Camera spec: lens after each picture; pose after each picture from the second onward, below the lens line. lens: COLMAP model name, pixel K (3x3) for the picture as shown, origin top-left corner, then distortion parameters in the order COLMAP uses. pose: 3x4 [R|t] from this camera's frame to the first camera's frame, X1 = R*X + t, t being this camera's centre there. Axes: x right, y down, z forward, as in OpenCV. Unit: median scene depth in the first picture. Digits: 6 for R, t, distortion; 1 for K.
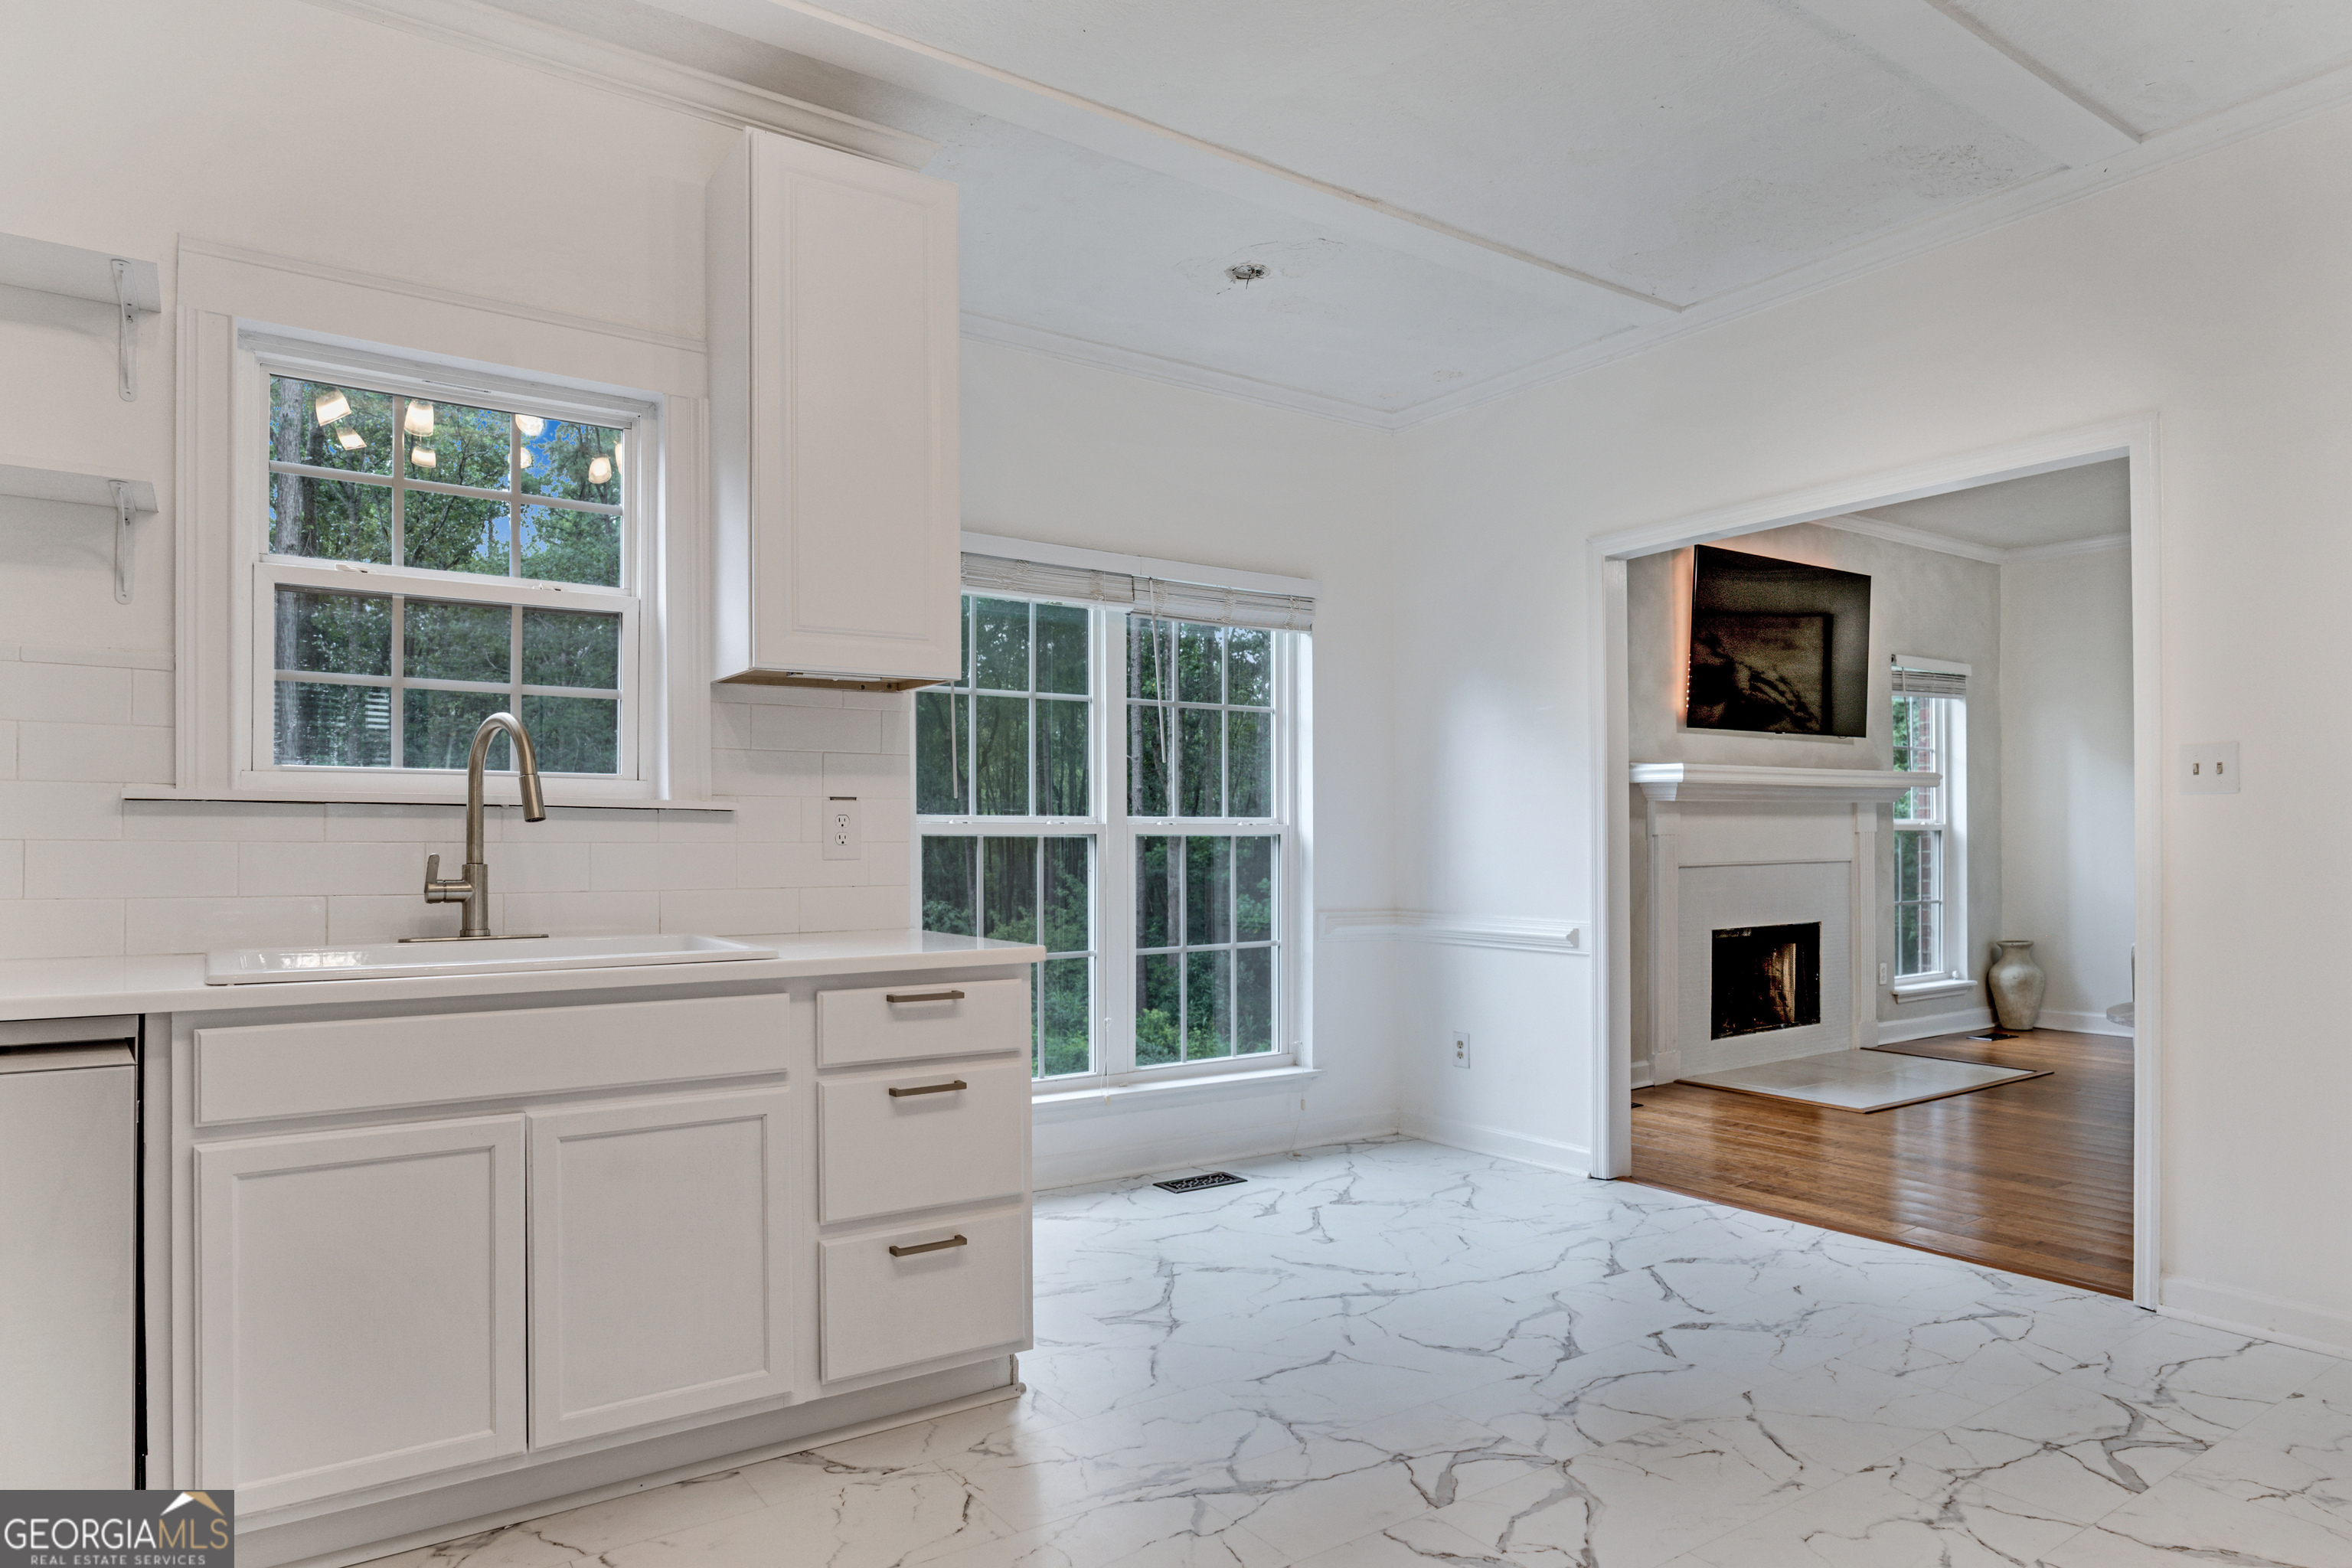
lens RADIAL K [[1418.3, 0, 1127.3], [0, 1418.3, 828.8], [0, 0, 1]] dist [0.006329, 0.001019]
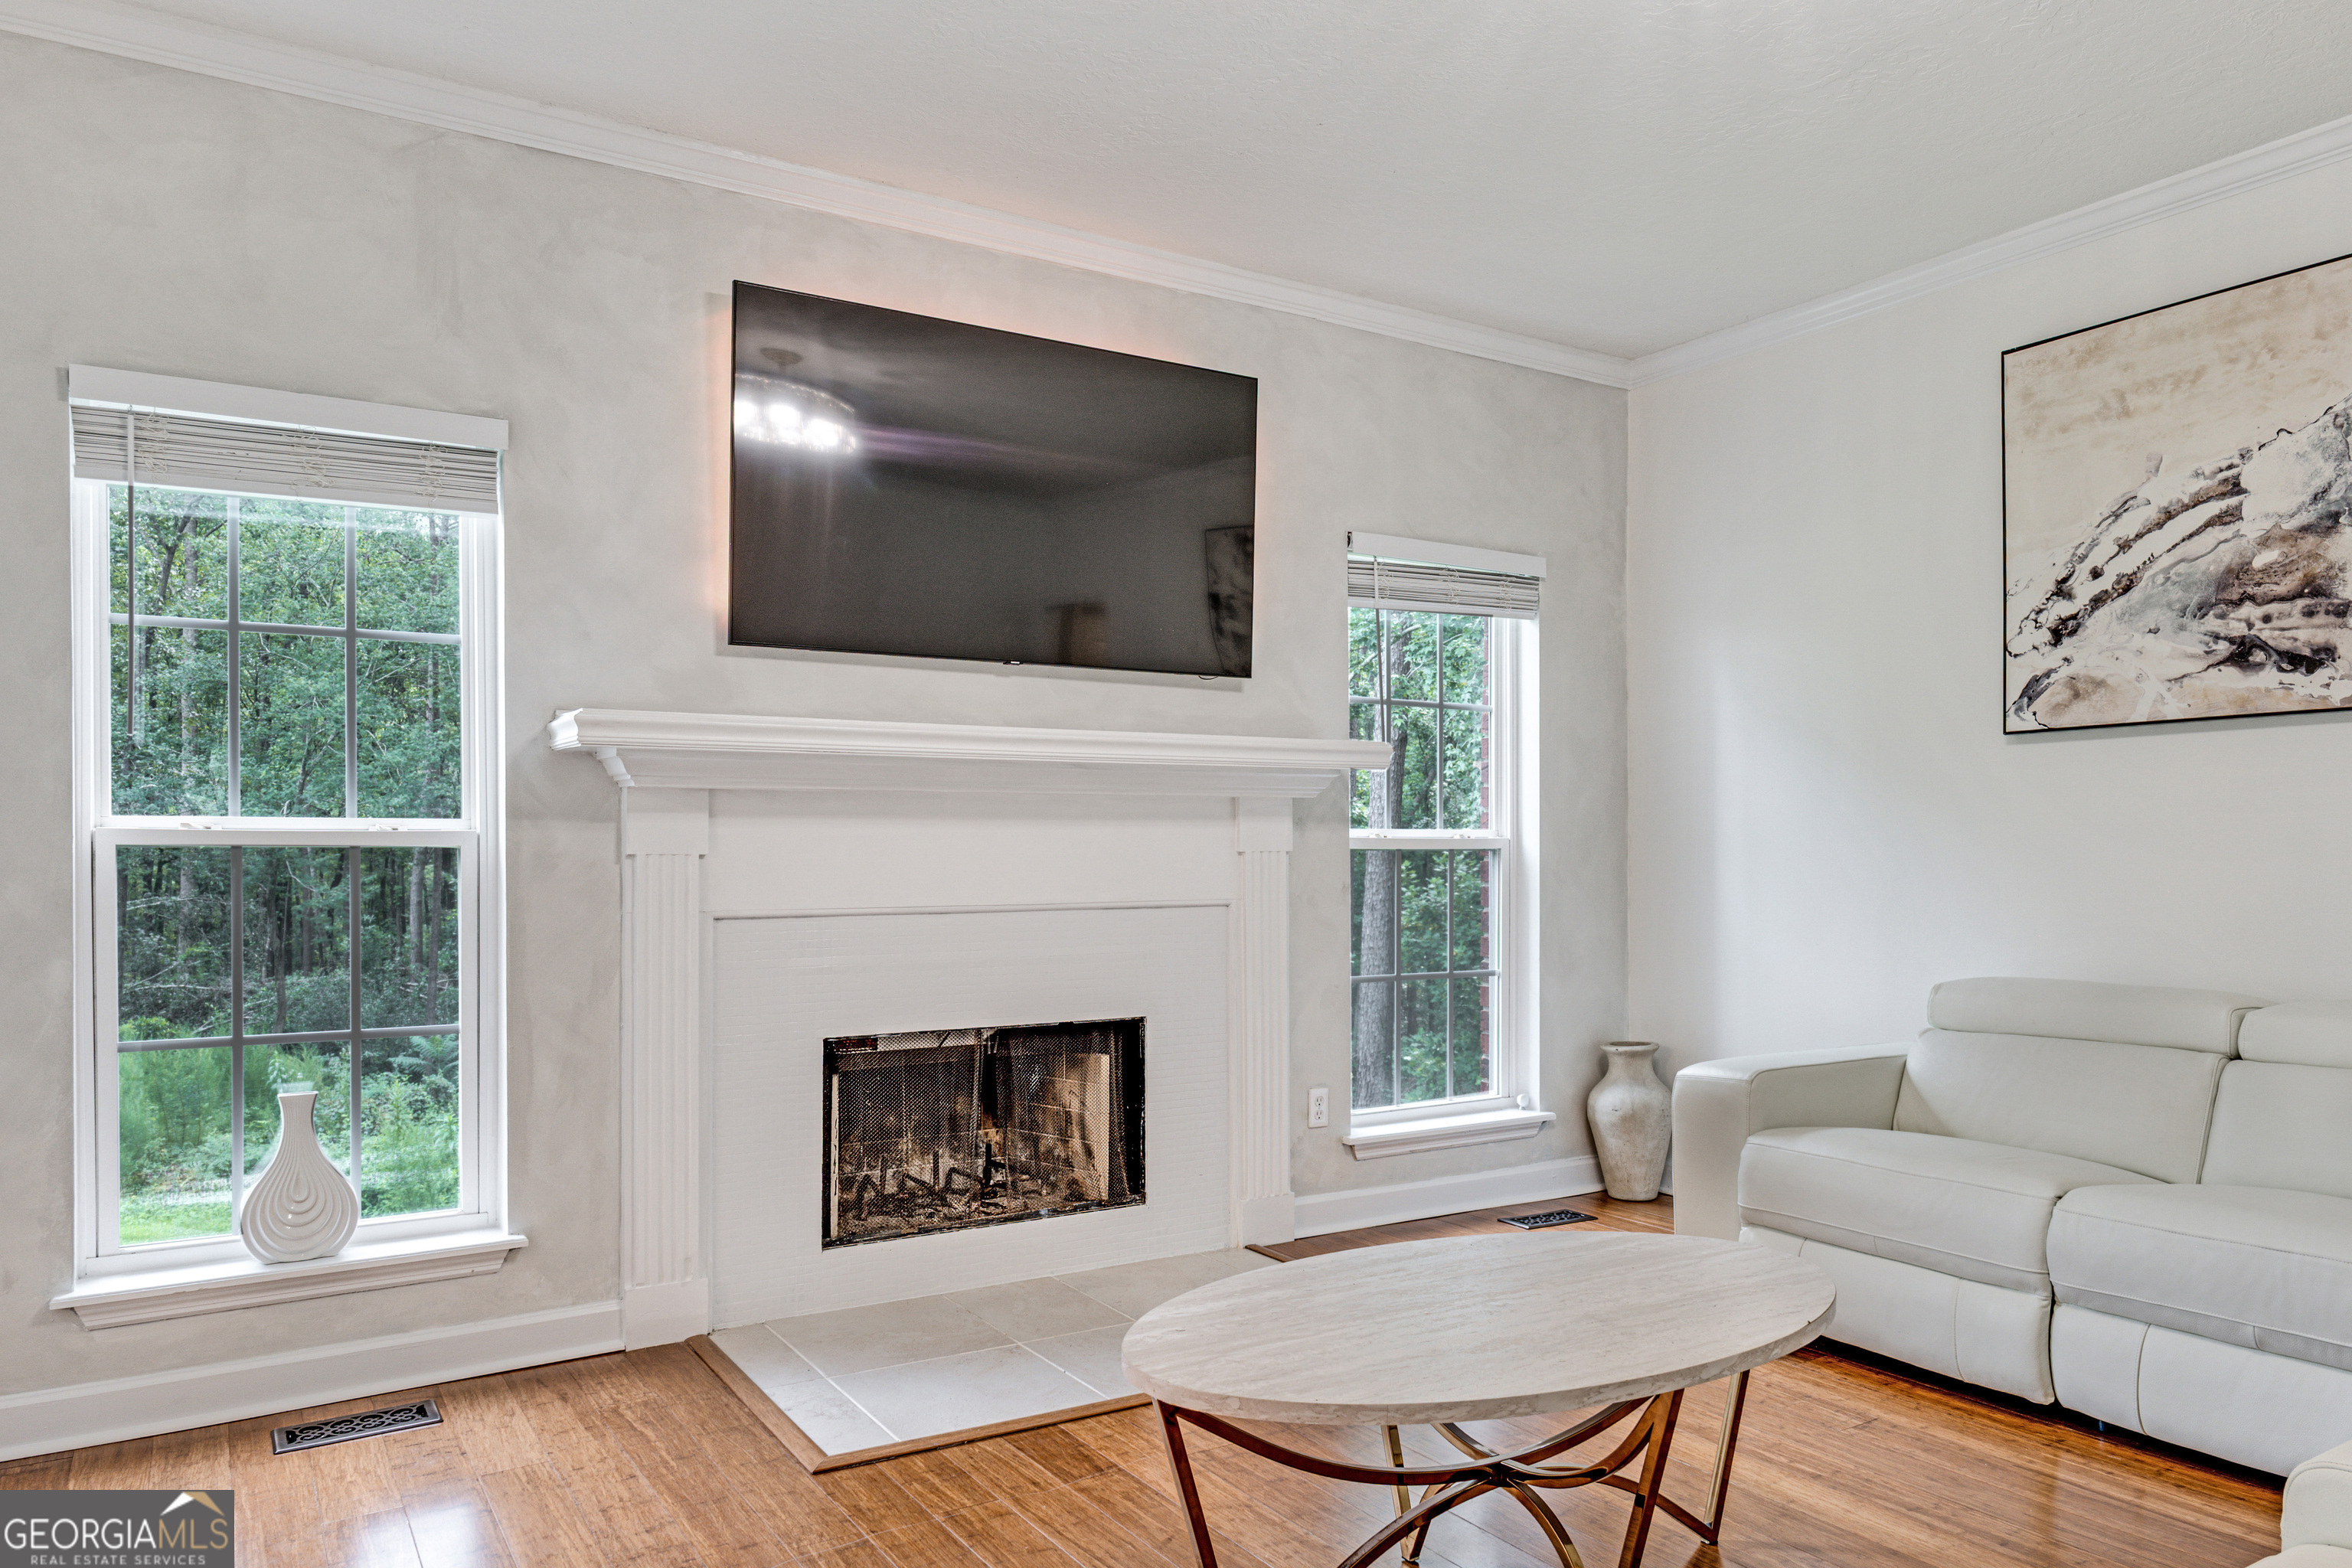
lens RADIAL K [[1604.0, 0, 1231.5], [0, 1604.0, 852.3], [0, 0, 1]] dist [0.006368, 0.001079]
pose [[0.999512, 0.007455, -0.030338, 0.511577], [-0.007221, 0.999943, 0.007823, -0.002021], [0.030394, -0.007600, 0.999509, 0.371239]]
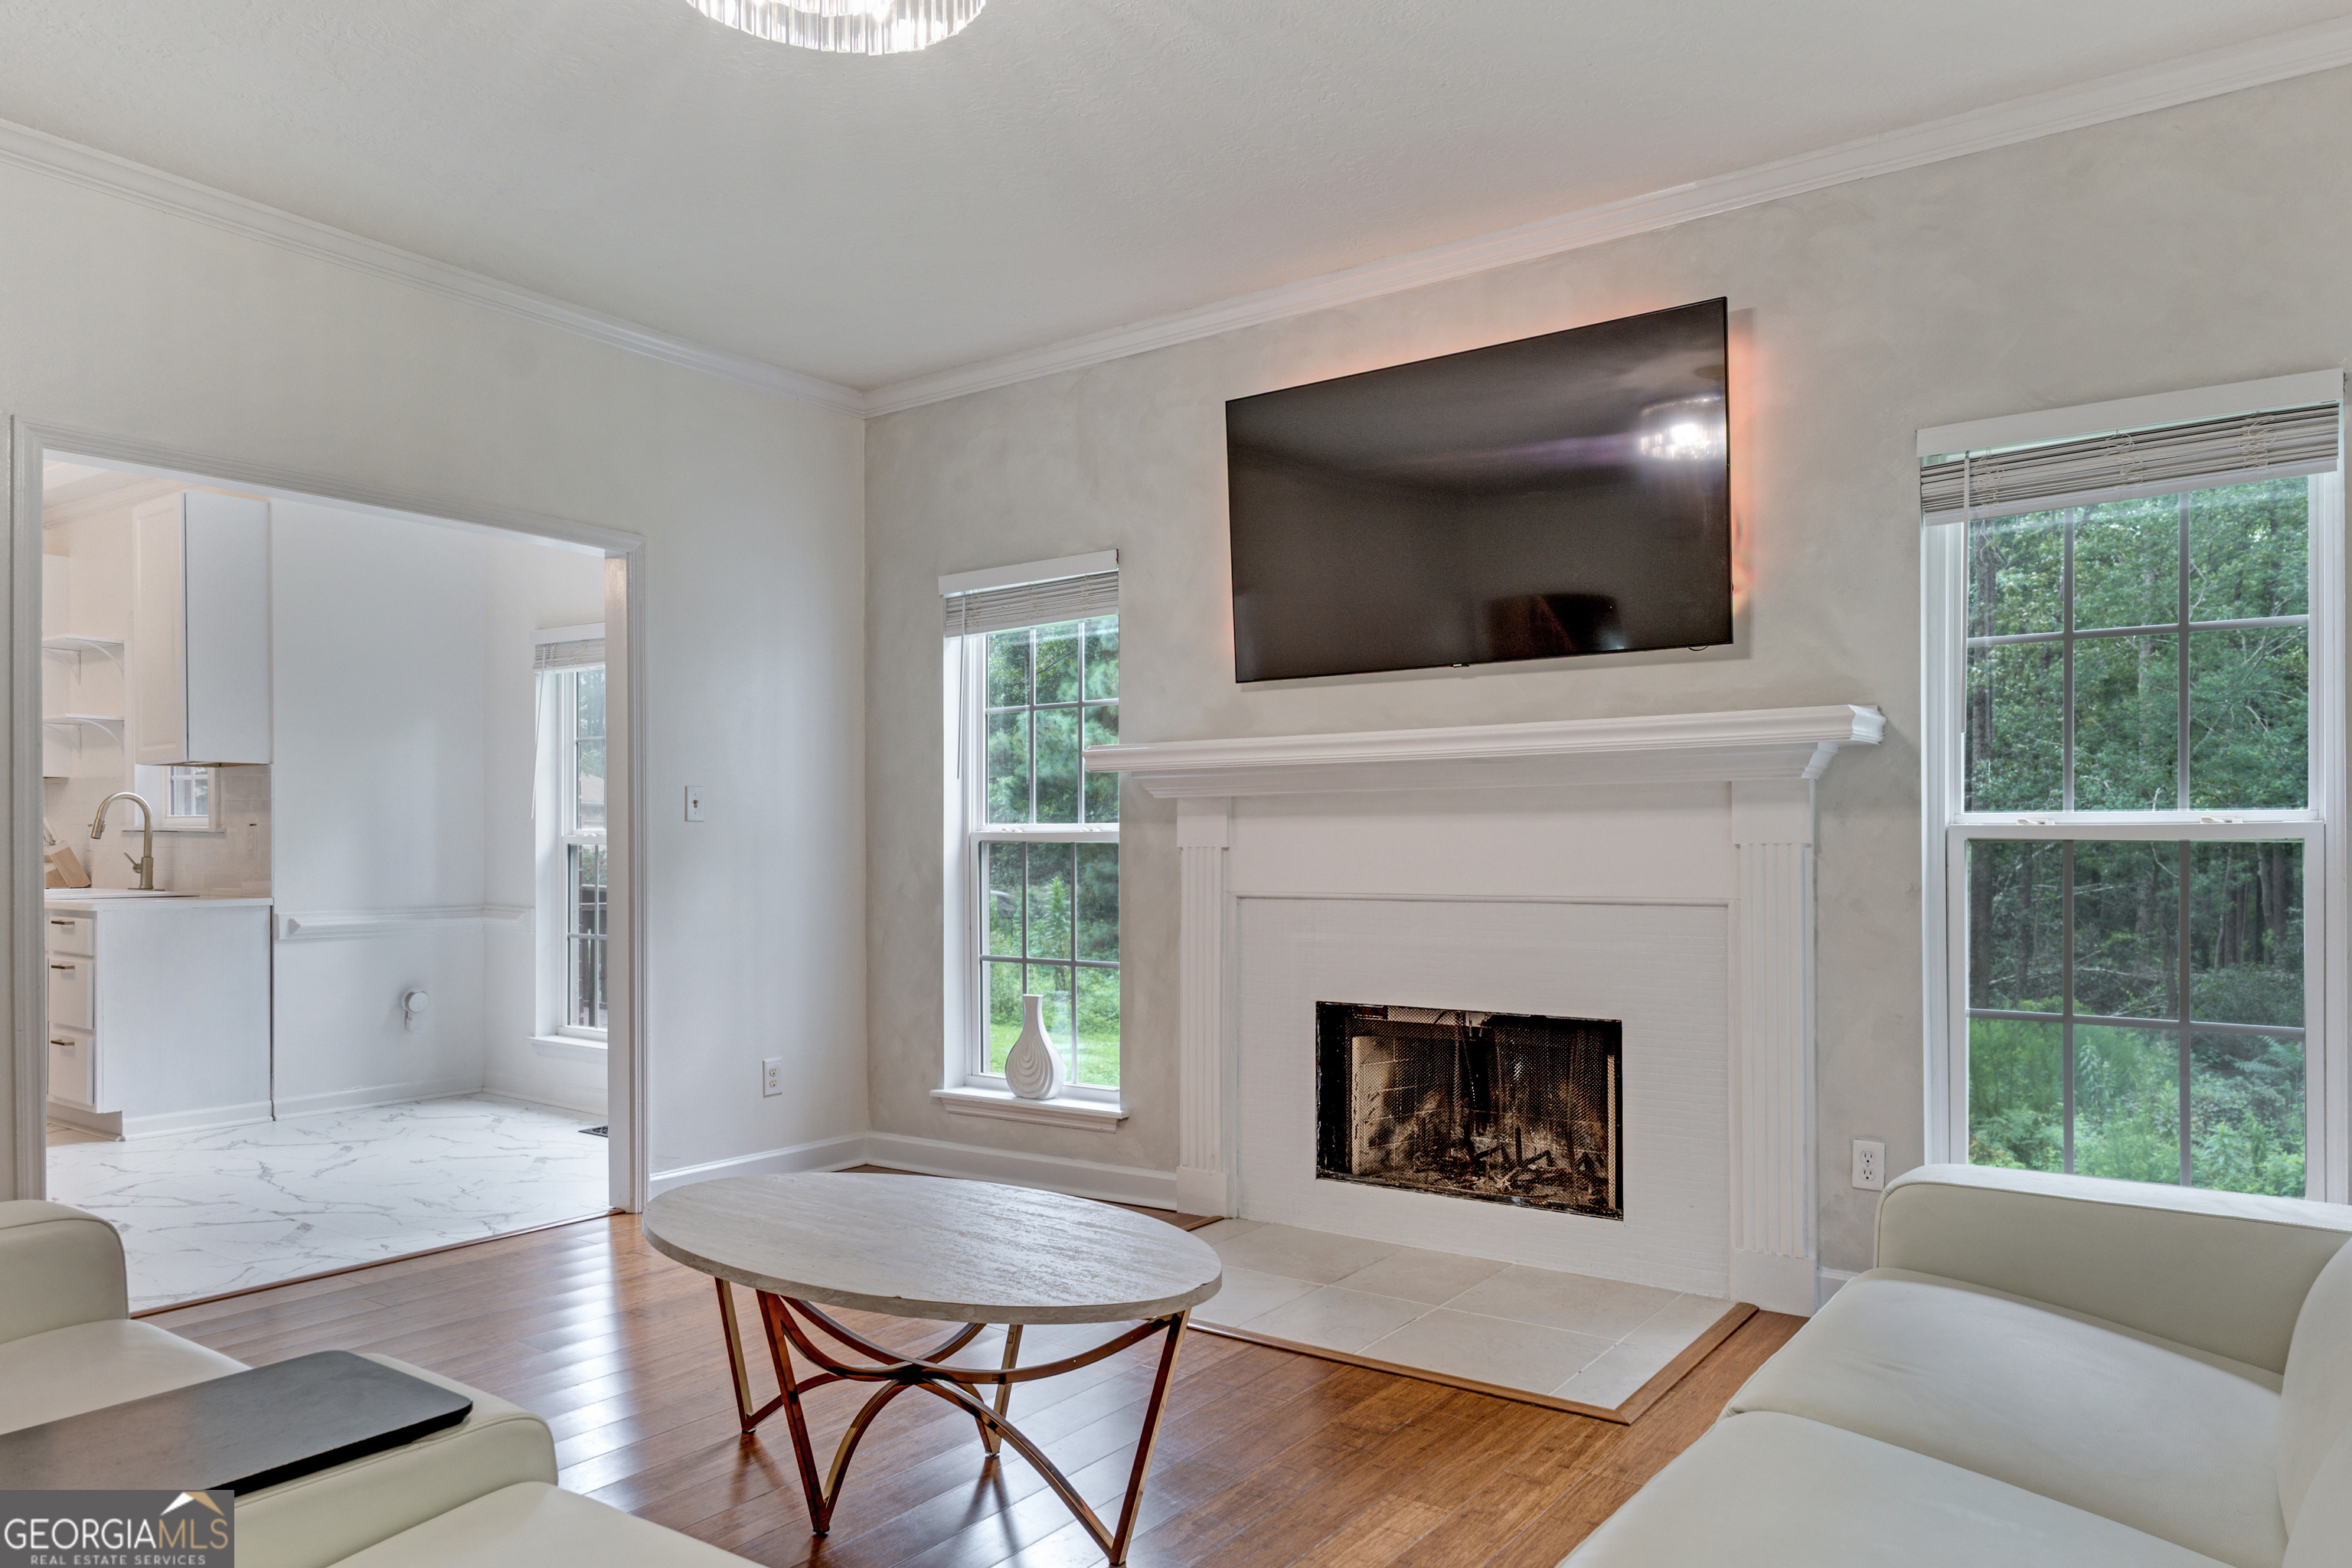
lens RADIAL K [[1604.0, 0, 1266.1], [0, 1604.0, 841.9], [0, 0, 1]] dist [0.006368, 0.001079]
pose [[0.337293, 0.004885, -0.941387, 0.931241], [0.005742, 0.999957, 0.007246, -0.003018], [0.941382, -0.007849, 0.337251, 0.651364]]
